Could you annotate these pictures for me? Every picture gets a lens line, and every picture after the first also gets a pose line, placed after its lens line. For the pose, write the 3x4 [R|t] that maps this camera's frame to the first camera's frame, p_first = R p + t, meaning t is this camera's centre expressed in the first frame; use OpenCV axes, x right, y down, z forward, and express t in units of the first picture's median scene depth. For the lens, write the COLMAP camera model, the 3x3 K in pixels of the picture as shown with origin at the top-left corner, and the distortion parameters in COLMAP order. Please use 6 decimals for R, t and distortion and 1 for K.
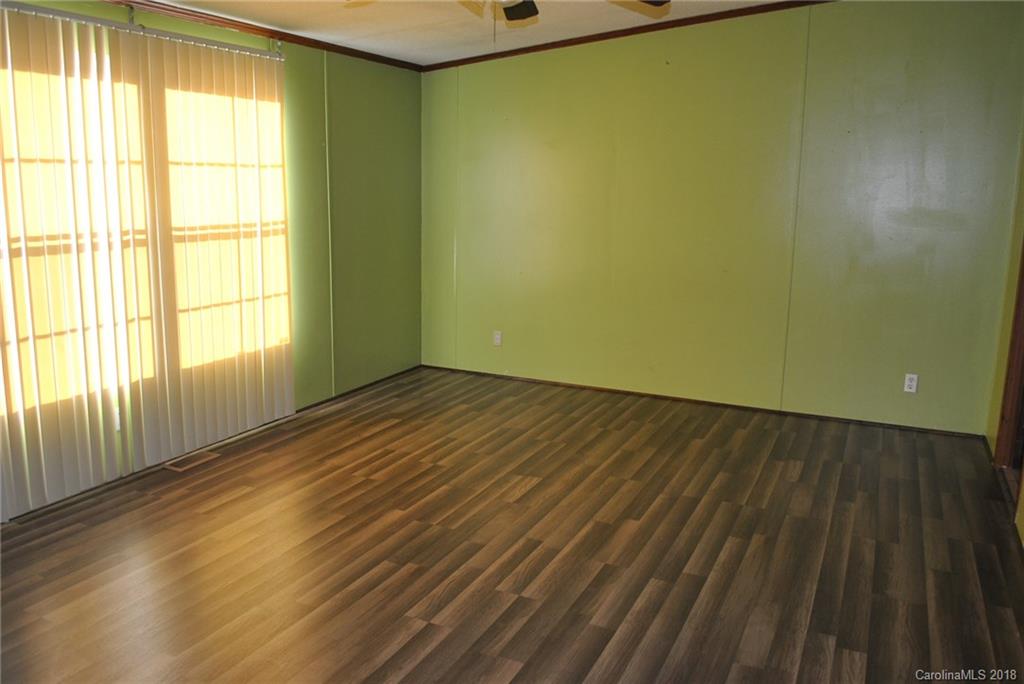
lens RADIAL K [[813.5, 0, 539.1], [0, 813.5, 333.8], [0, 0, 1]] dist [-0.088676, 0.015839]
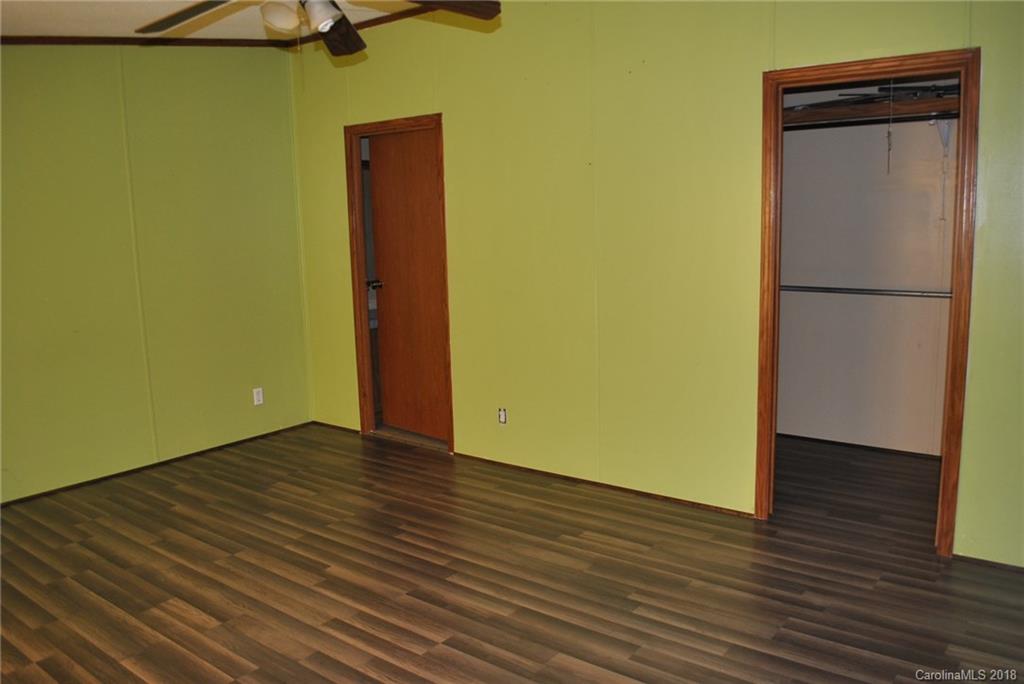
lens RADIAL K [[813.5, 0, 511.9], [0, 813.5, 344.7], [0, 0, 1]] dist [-0.088676, 0.015839]
pose [[0.234301, -0.180784, 0.955207, -0.674701], [0.209815, 0.968804, 0.131892, -0.107166], [-0.949253, 0.169515, 0.264923, 0.460632]]
